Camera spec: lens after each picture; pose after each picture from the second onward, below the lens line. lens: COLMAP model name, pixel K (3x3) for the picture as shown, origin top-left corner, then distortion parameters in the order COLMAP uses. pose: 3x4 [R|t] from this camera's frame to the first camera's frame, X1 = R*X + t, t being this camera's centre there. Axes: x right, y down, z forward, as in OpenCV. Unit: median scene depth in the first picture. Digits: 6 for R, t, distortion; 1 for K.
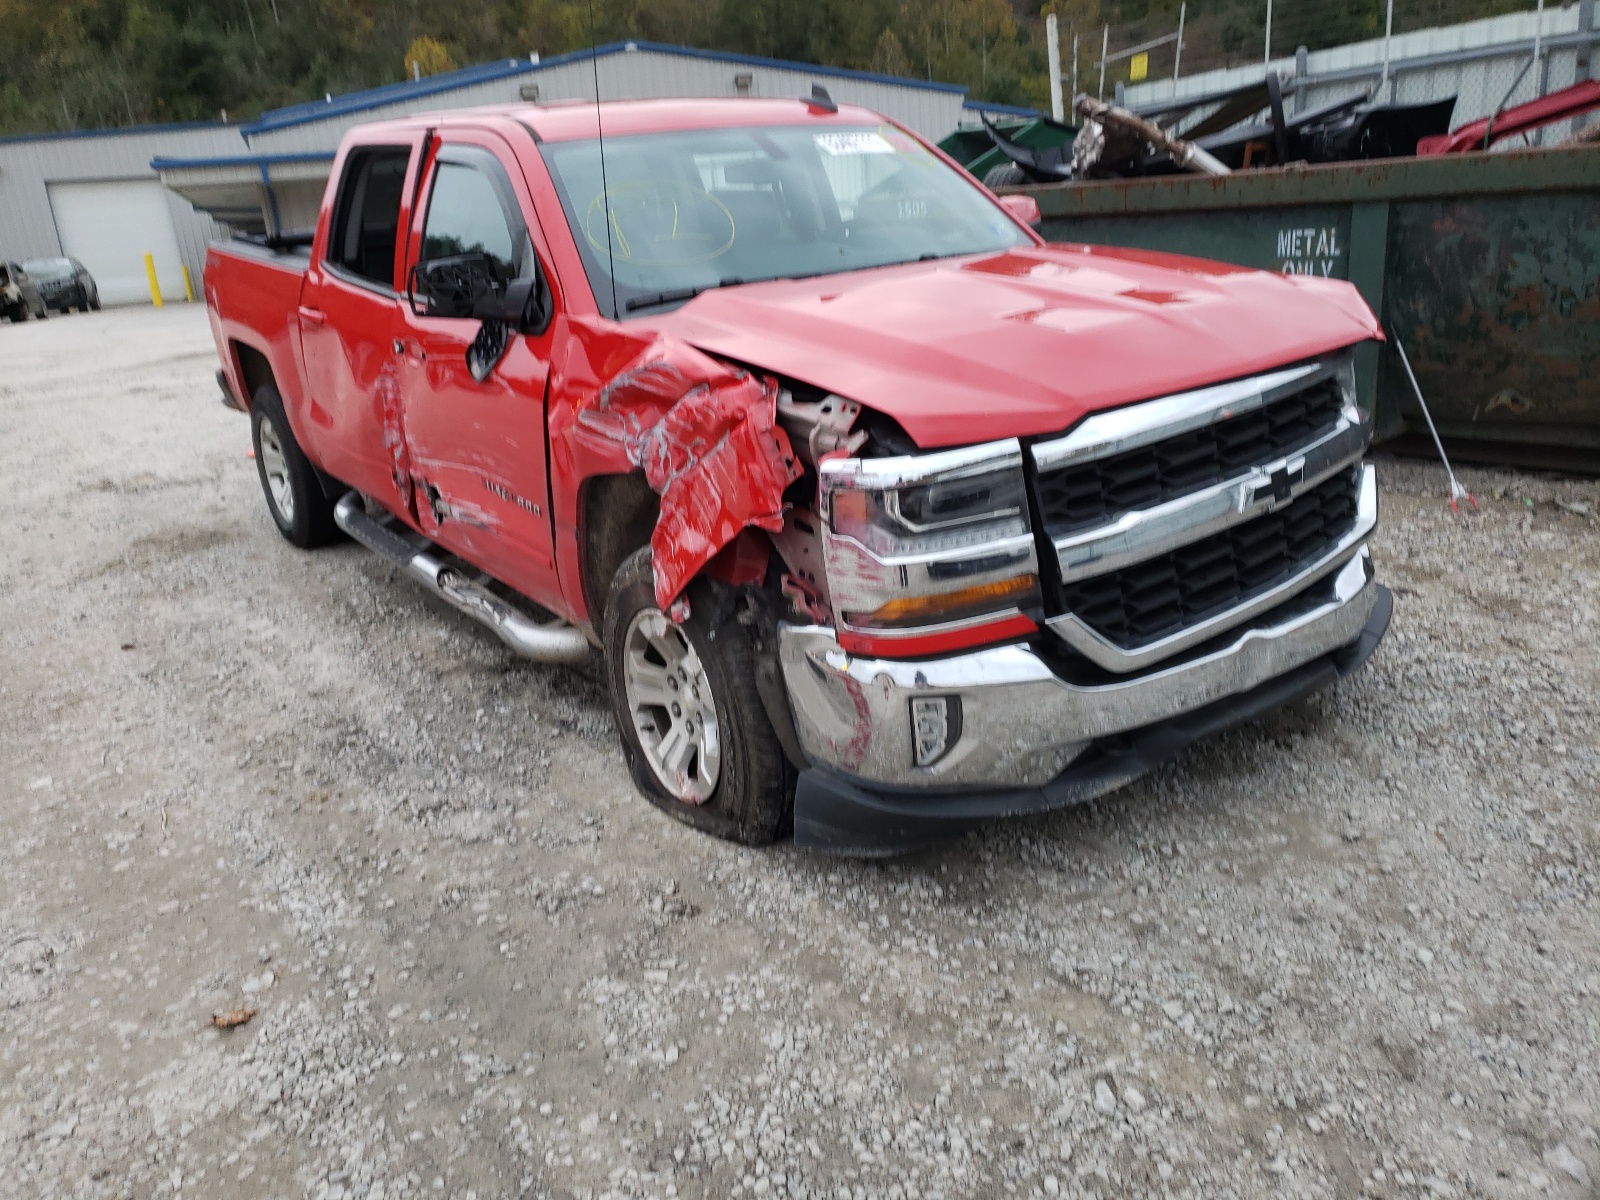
lens RADIAL K [[1308.8, 0, 800.0], [0, 1308.8, 600.0], [0, 0, 1]] dist [0.011297, -0.004136]
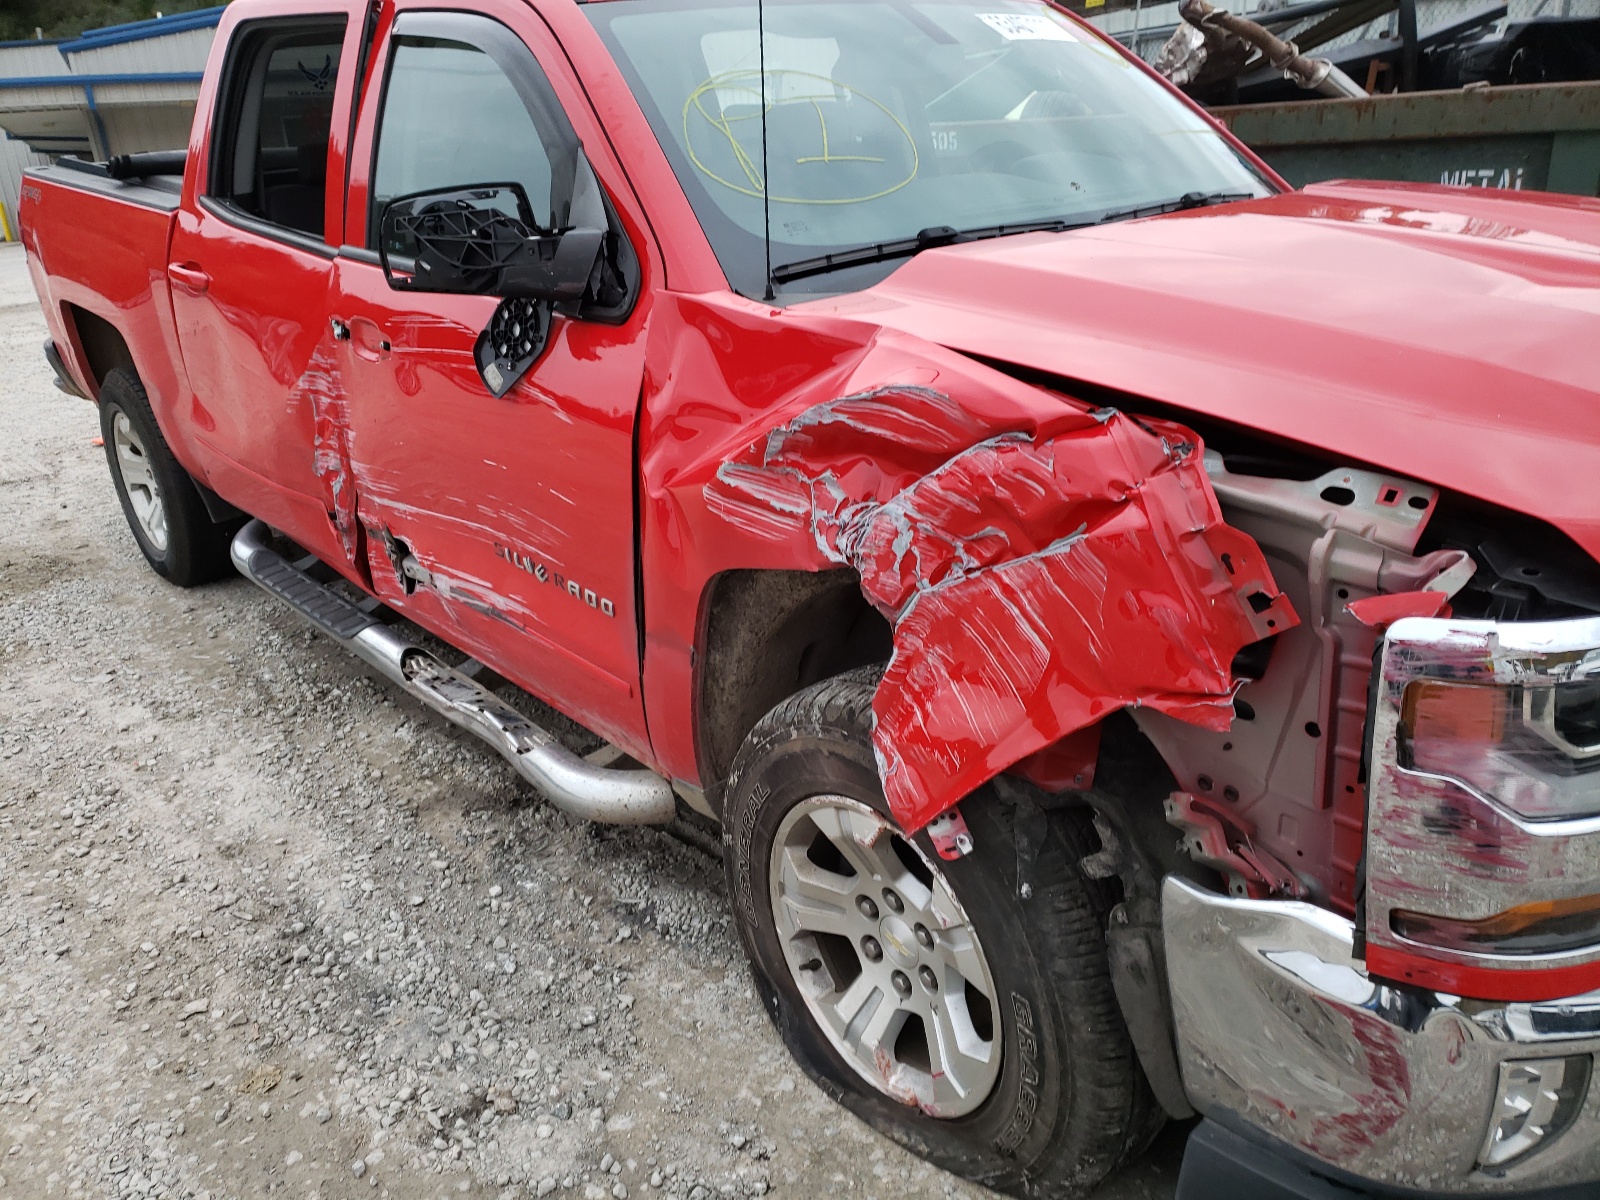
lens RADIAL K [[1298.2, 0, 797.7], [0, 1298.2, 633.4], [0, 0, 1]] dist [0.002918, 0.073543]
pose [[0.995344, -0.020375, 0.094212, -0.165368], [0.014655, 0.998029, 0.061019, -0.090091], [-0.095269, -0.059354, 0.993680, 0.369857]]
